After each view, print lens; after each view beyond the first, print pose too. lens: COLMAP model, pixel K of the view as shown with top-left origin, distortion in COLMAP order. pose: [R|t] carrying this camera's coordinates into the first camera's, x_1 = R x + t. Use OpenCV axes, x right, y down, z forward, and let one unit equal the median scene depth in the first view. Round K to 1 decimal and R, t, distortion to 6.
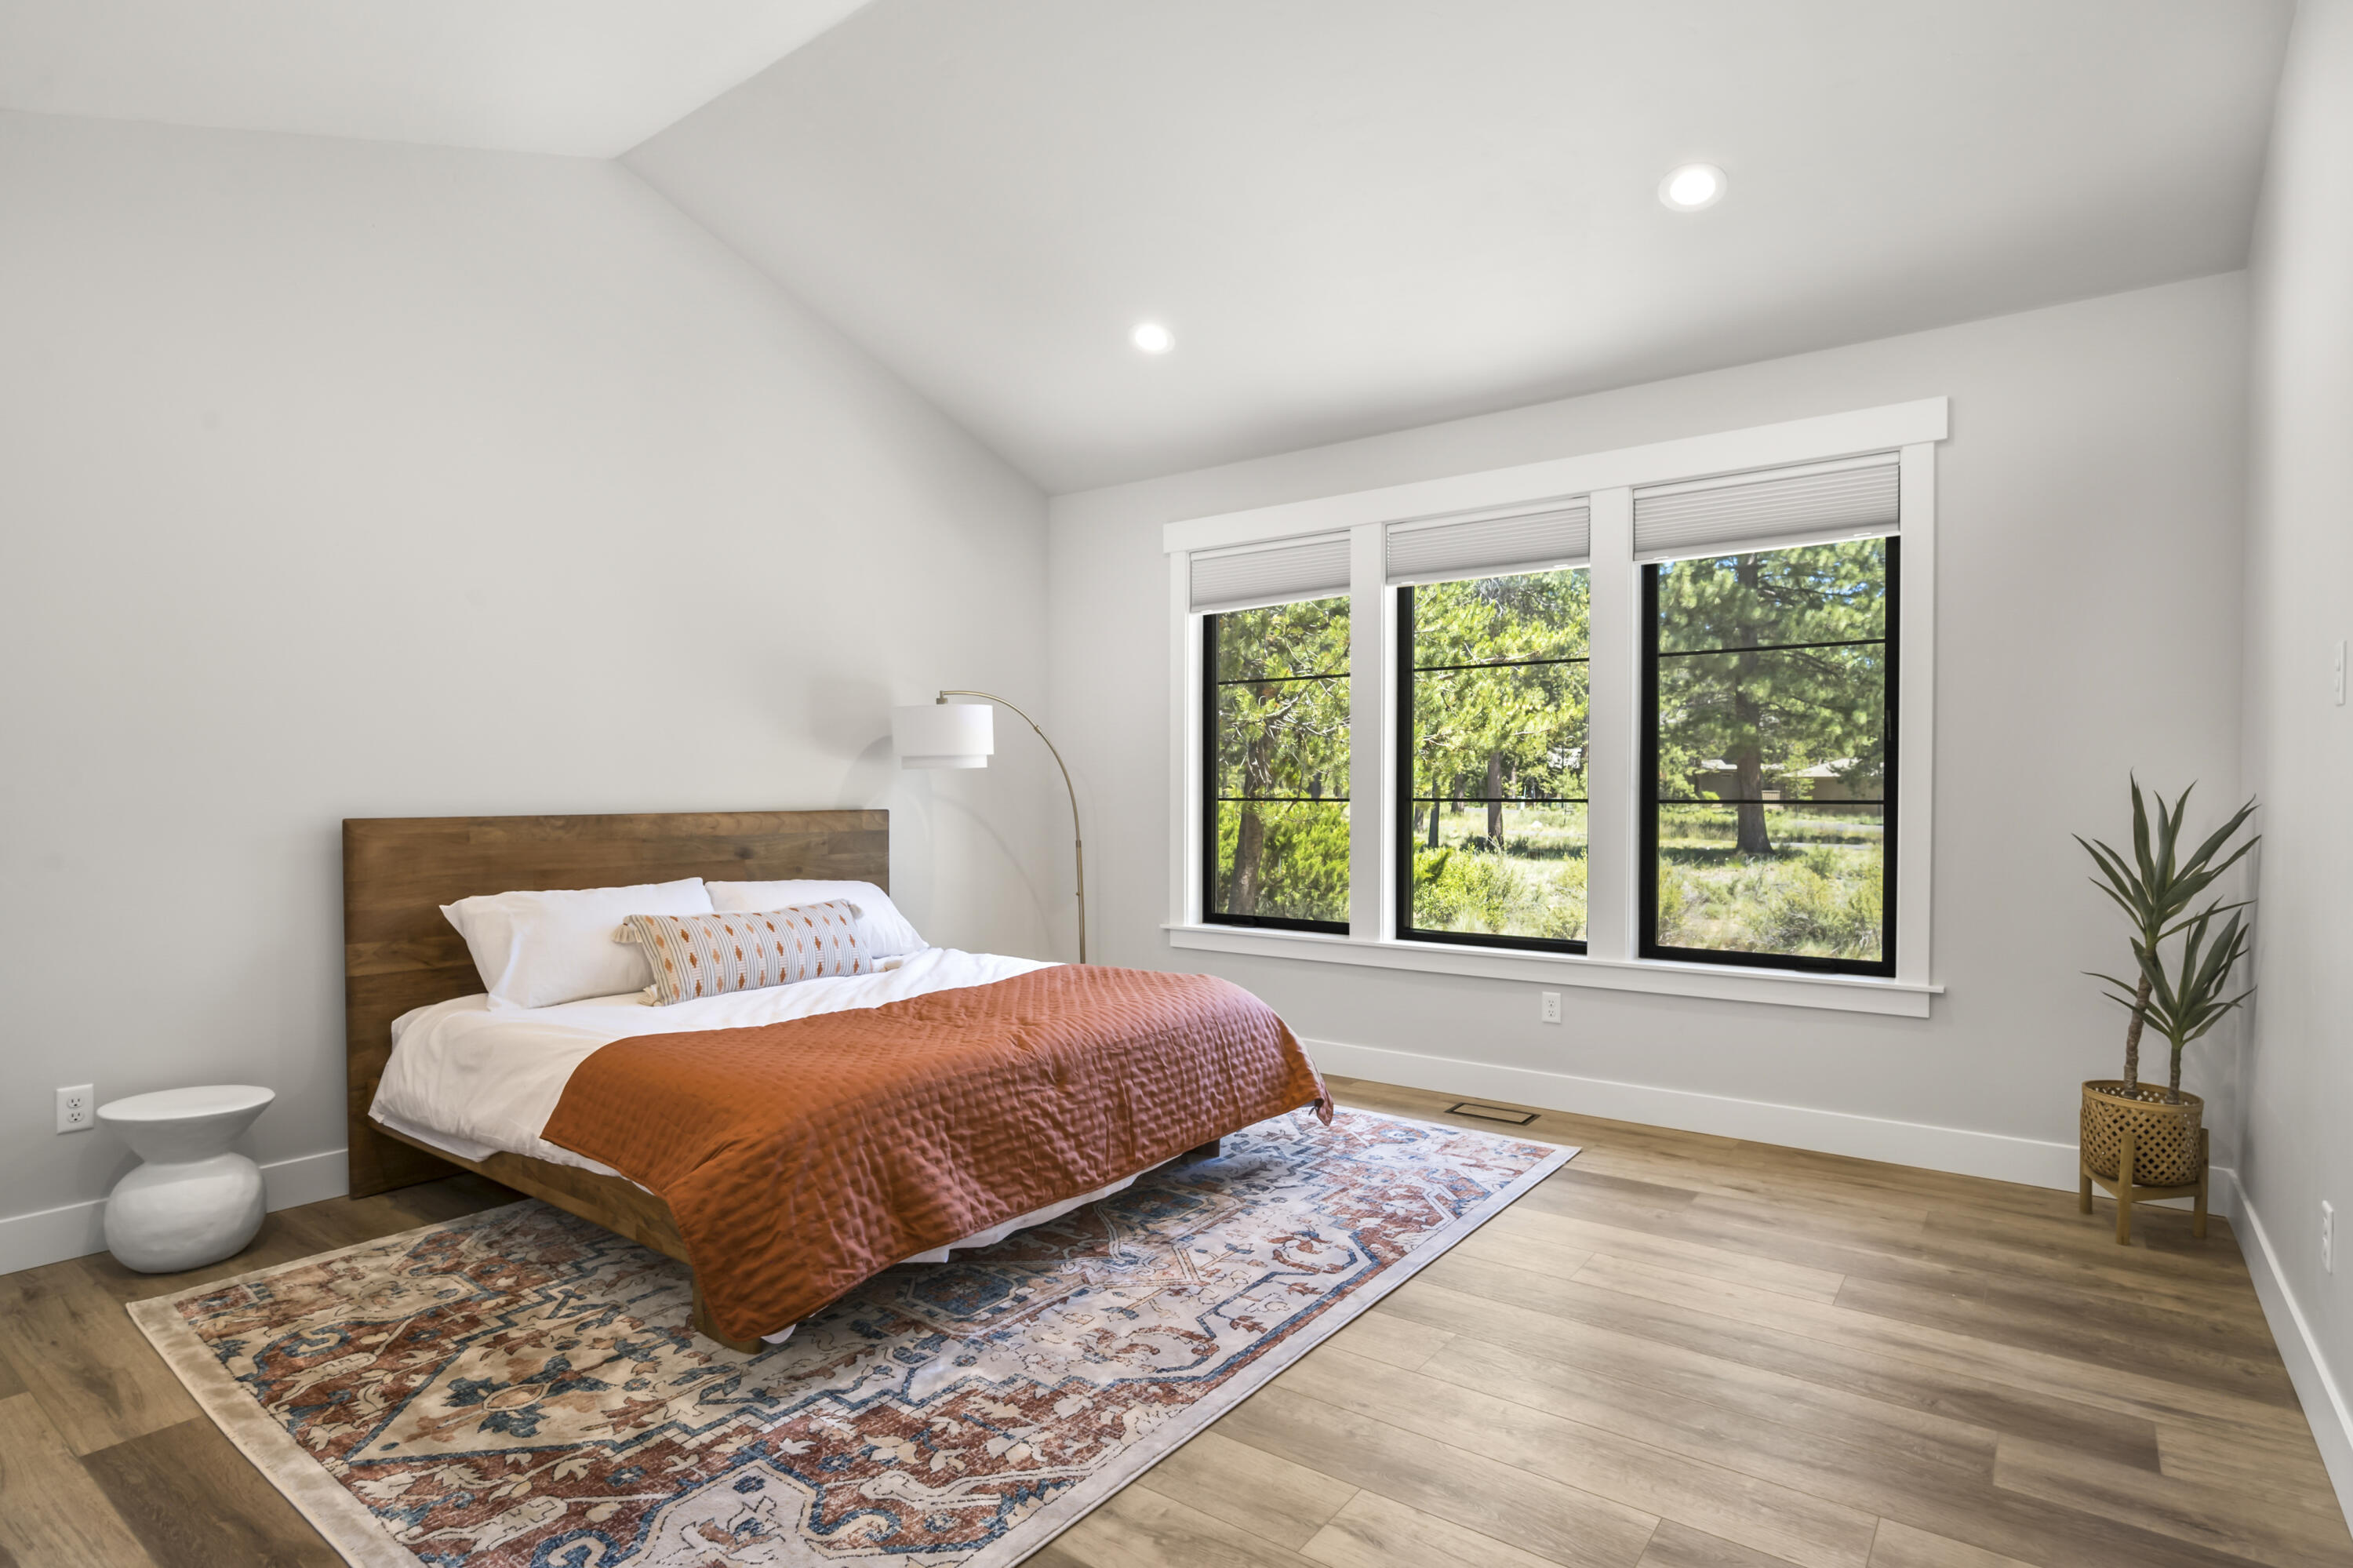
lens RADIAL K [[1196.4, 0, 1176.1], [0, 1196.4, 795.2], [0, 0, 1]] dist [-0.015404, 0.007754]
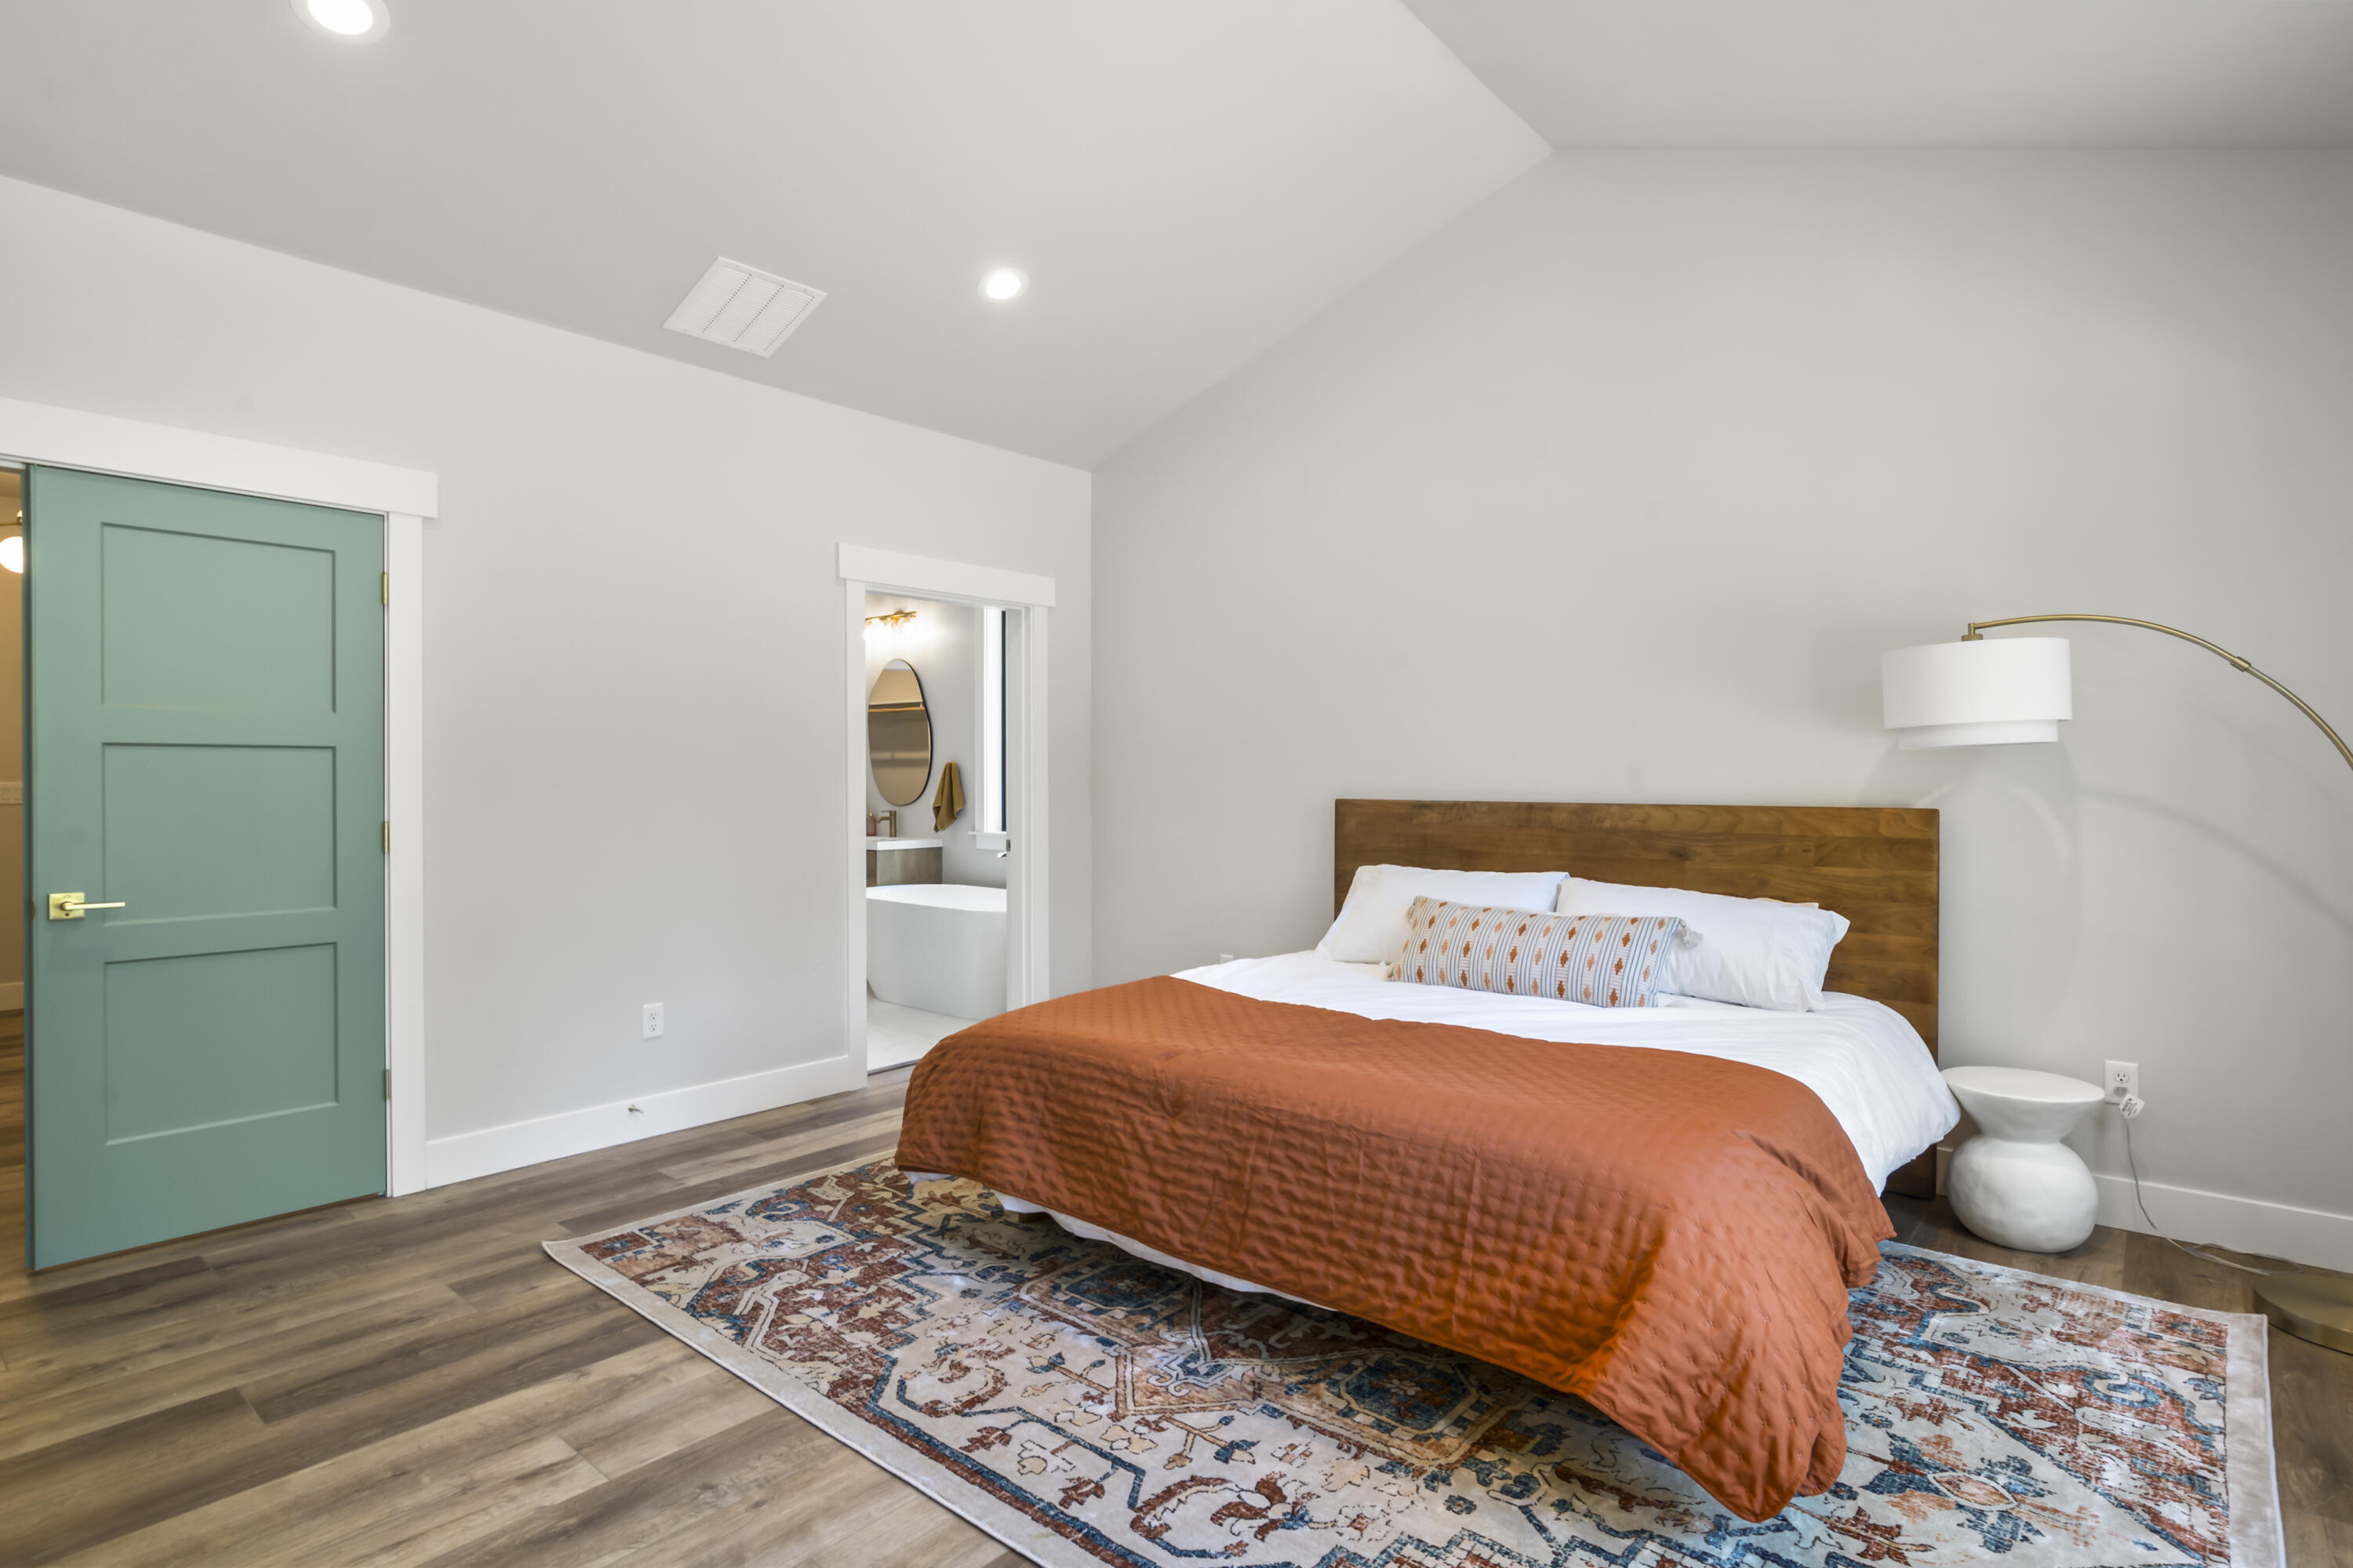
lens RADIAL K [[1196.4, 0, 1177.4], [0, 1196.4, 796.7], [0, 0, 1]] dist [-0.015404, 0.007754]
pose [[-0.059818, 0.016202, -0.998078, 0.740822], [-0.007543, 0.999832, 0.016682, -0.004432], [0.998181, 0.008526, -0.059686, 1.023672]]
